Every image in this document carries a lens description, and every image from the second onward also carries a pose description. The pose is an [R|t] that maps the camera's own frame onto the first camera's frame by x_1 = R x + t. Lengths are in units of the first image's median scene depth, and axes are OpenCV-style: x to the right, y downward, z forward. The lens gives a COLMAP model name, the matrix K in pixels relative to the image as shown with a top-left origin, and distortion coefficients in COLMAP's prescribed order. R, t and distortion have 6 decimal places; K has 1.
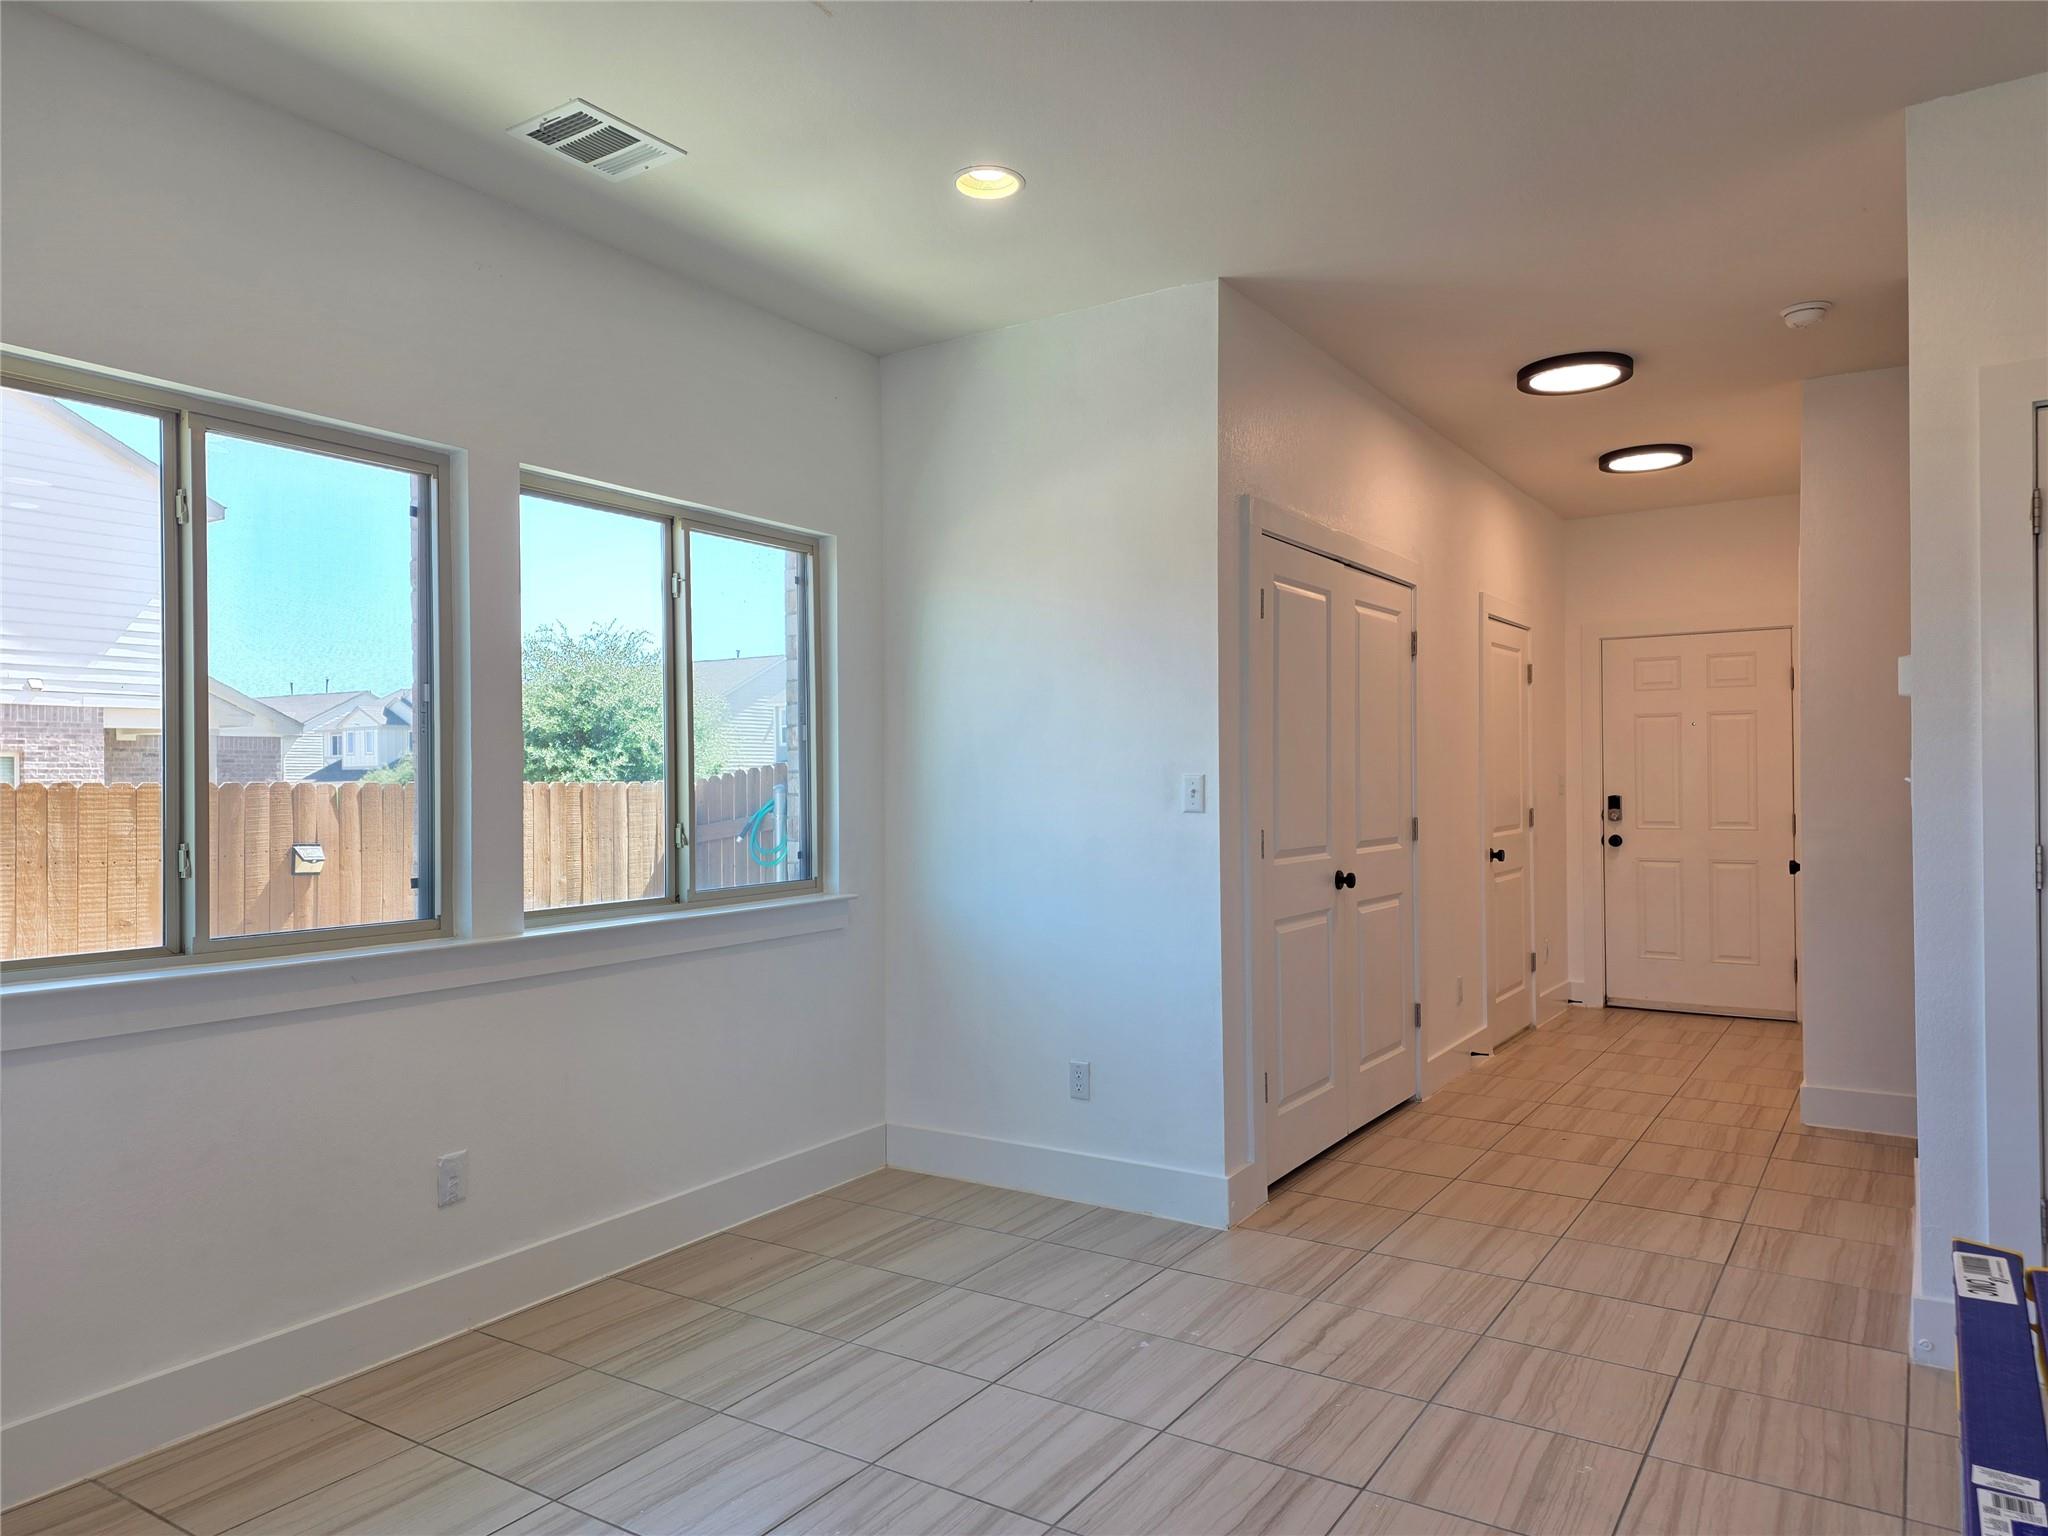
lens RADIAL K [[1357.6, 0, 1006.9], [0, 1357.6, 776.9], [0, 0, 1]] dist [0.043792, -0.024355]
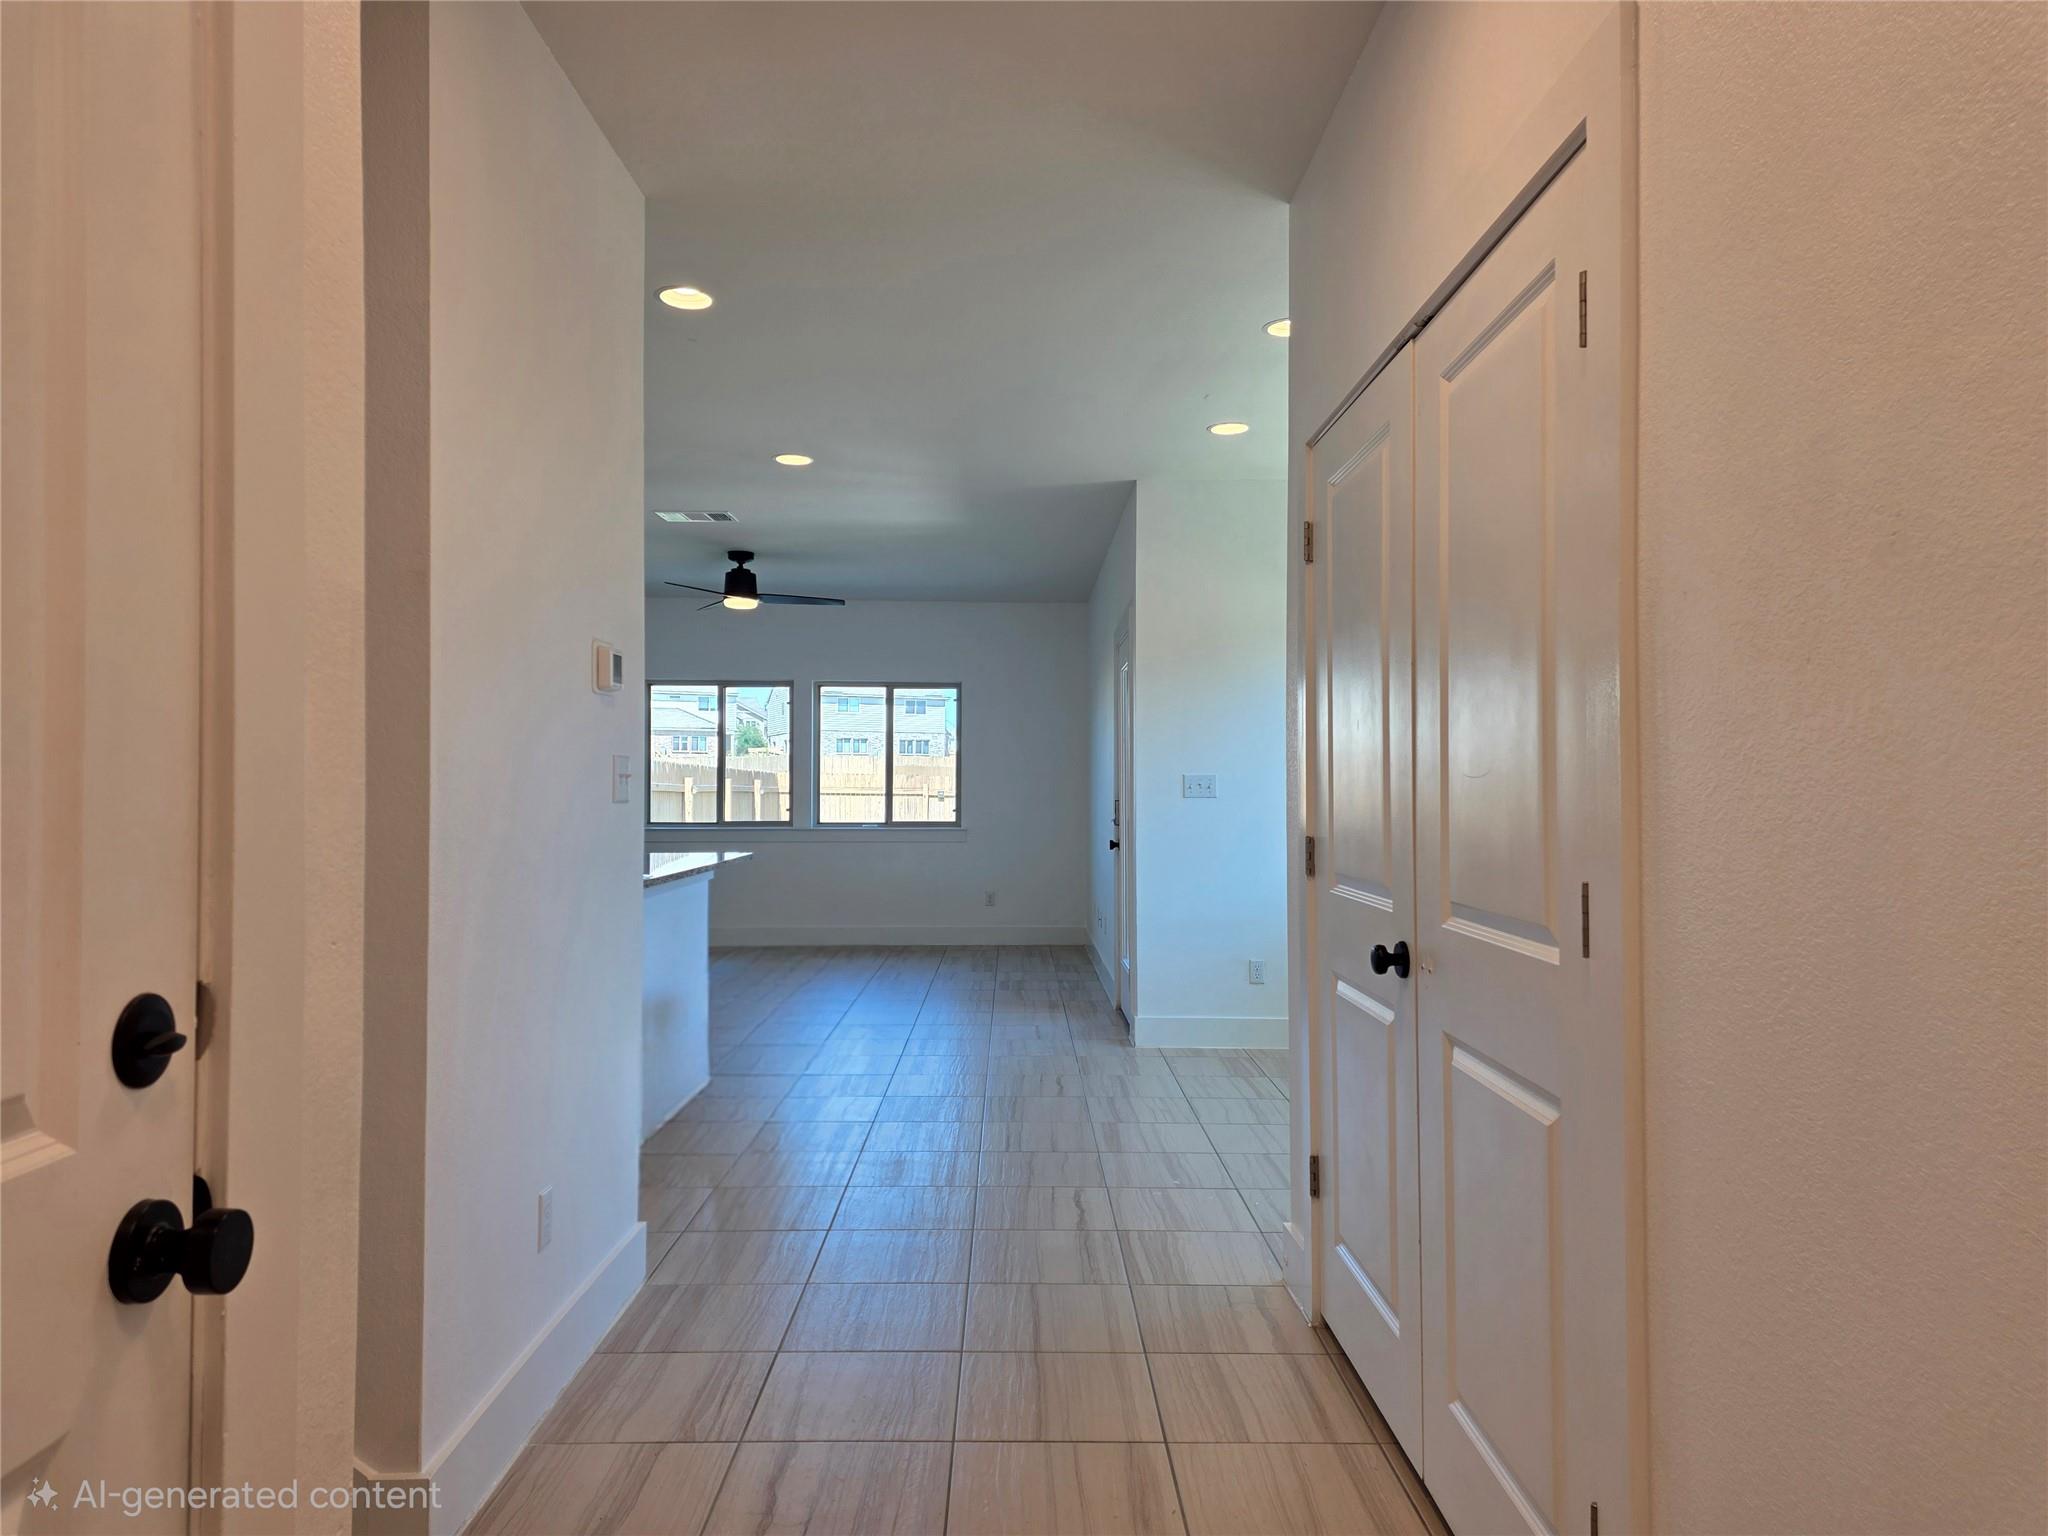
lens RADIAL K [[1357.6, 0, 1039.8], [0, 1357.6, 757.2], [0, 0, 1]] dist [0.043792, -0.024355]
pose [[-0.818384, -0.010689, -0.574573, 0.892001], [0.001475, 0.999785, -0.020701, 0.011248], [0.574670, -0.017789, -0.818192, 1.814668]]
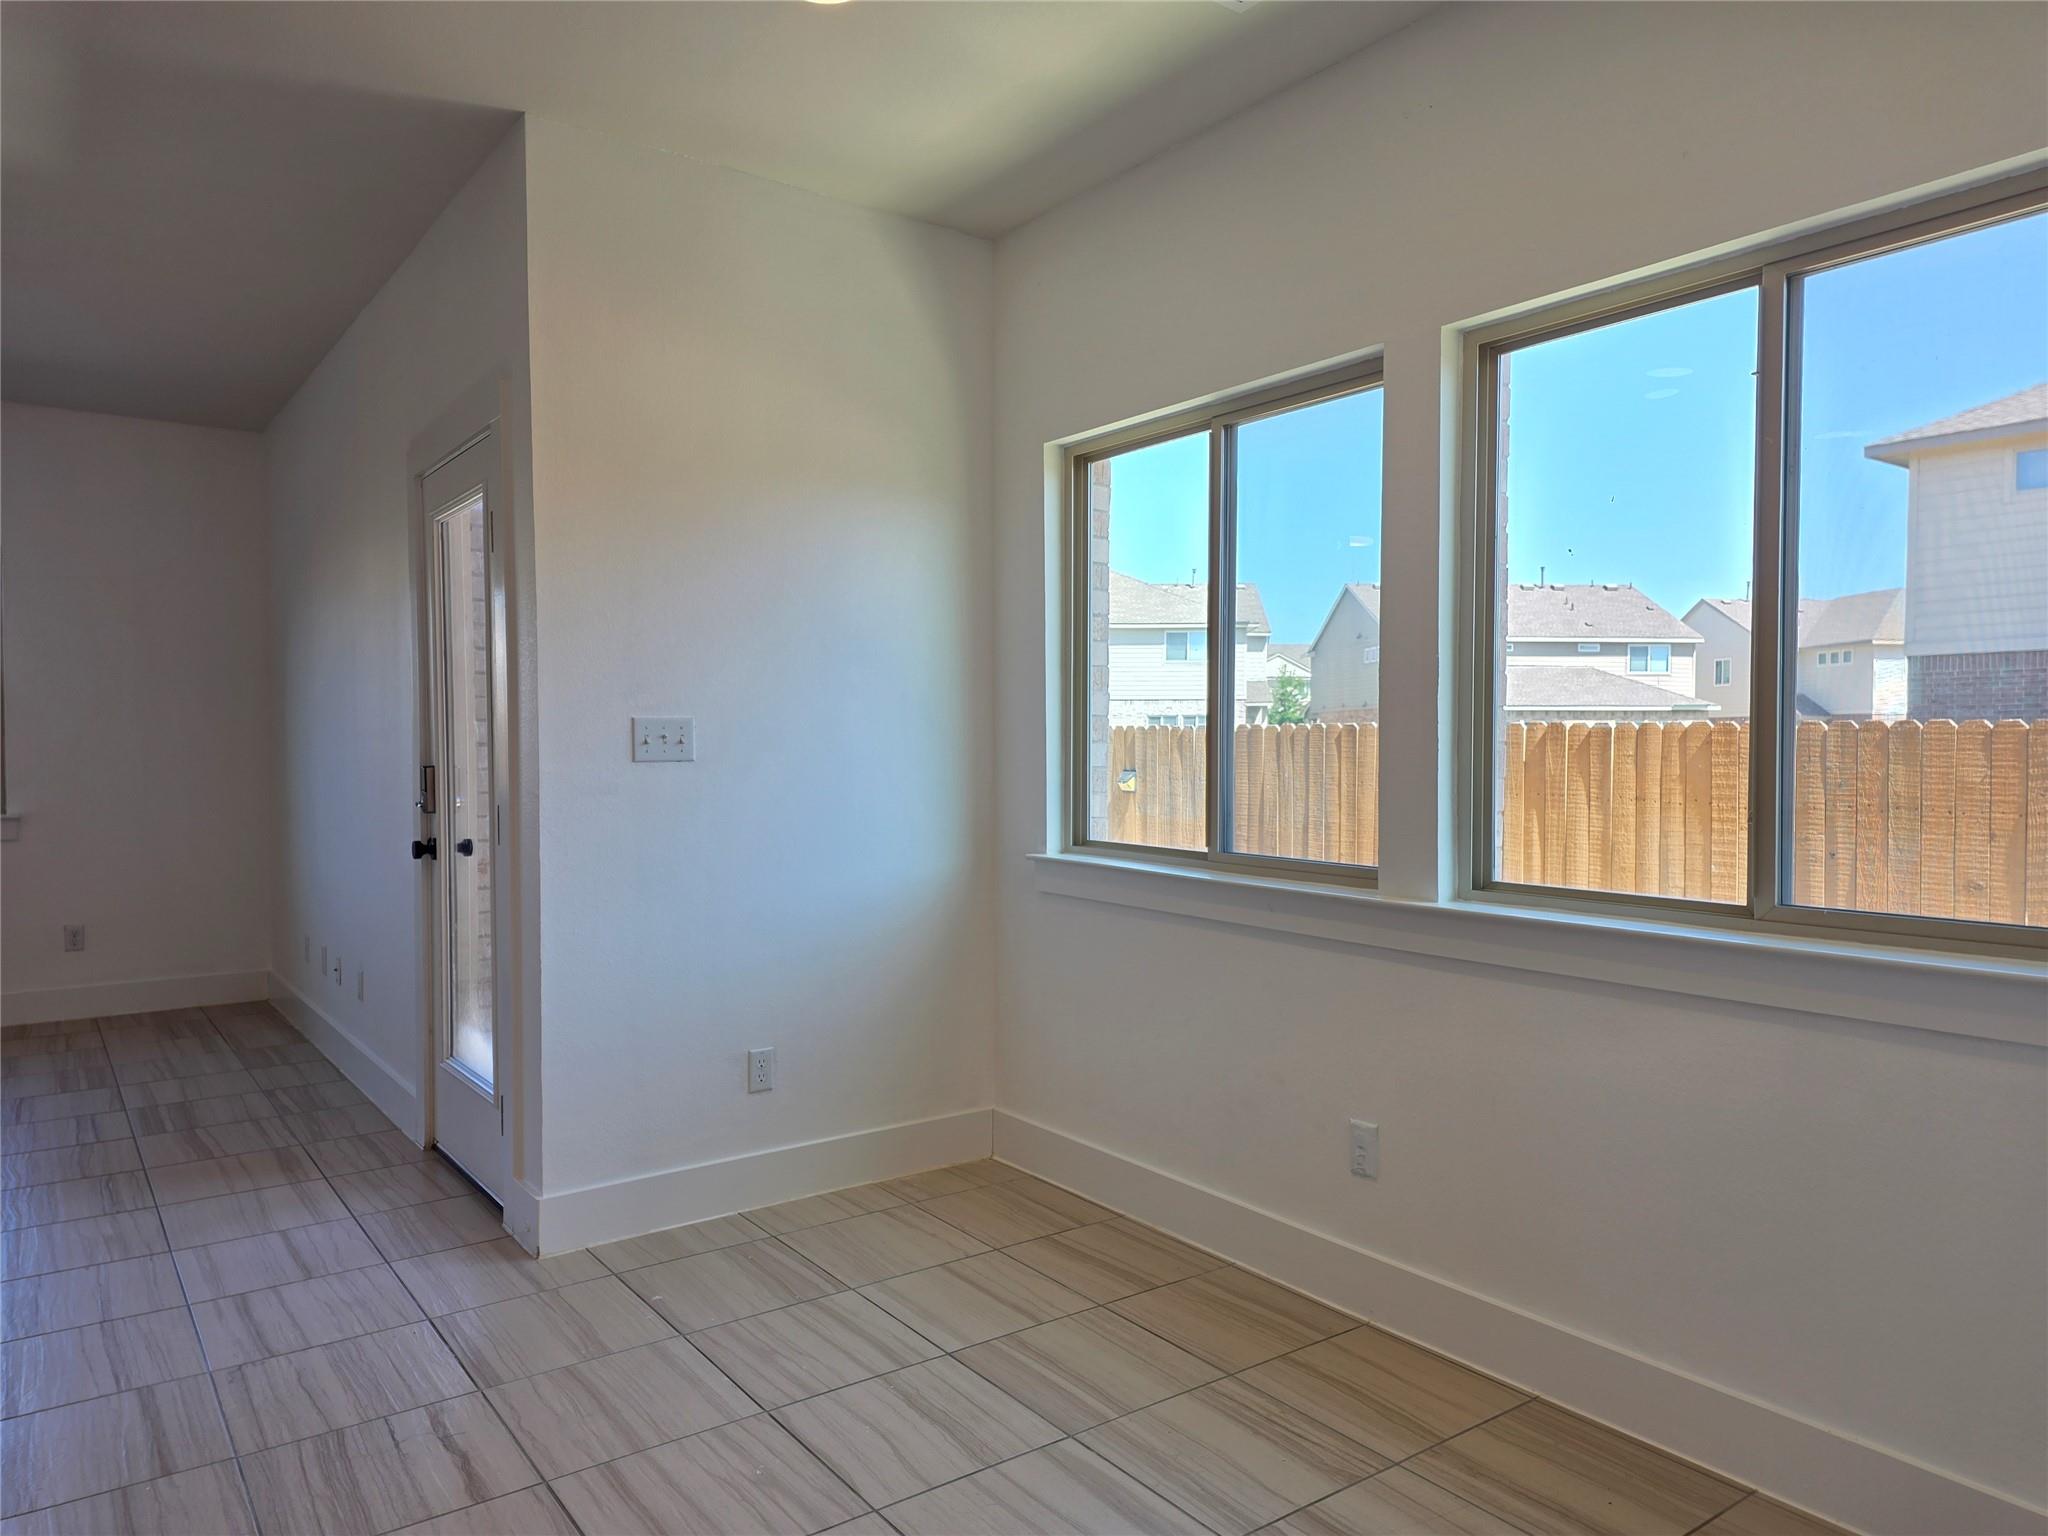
lens RADIAL K [[1357.6, 0, 1023.5], [0, 1357.6, 767.4], [0, 0, 1]] dist [0.043792, -0.024355]
pose [[-0.327862, 0.031895, -0.944187, 0.655448], [0.003809, 0.999466, 0.032439, 0.005749], [0.944718, 0.007039, -0.327809, 1.332872]]
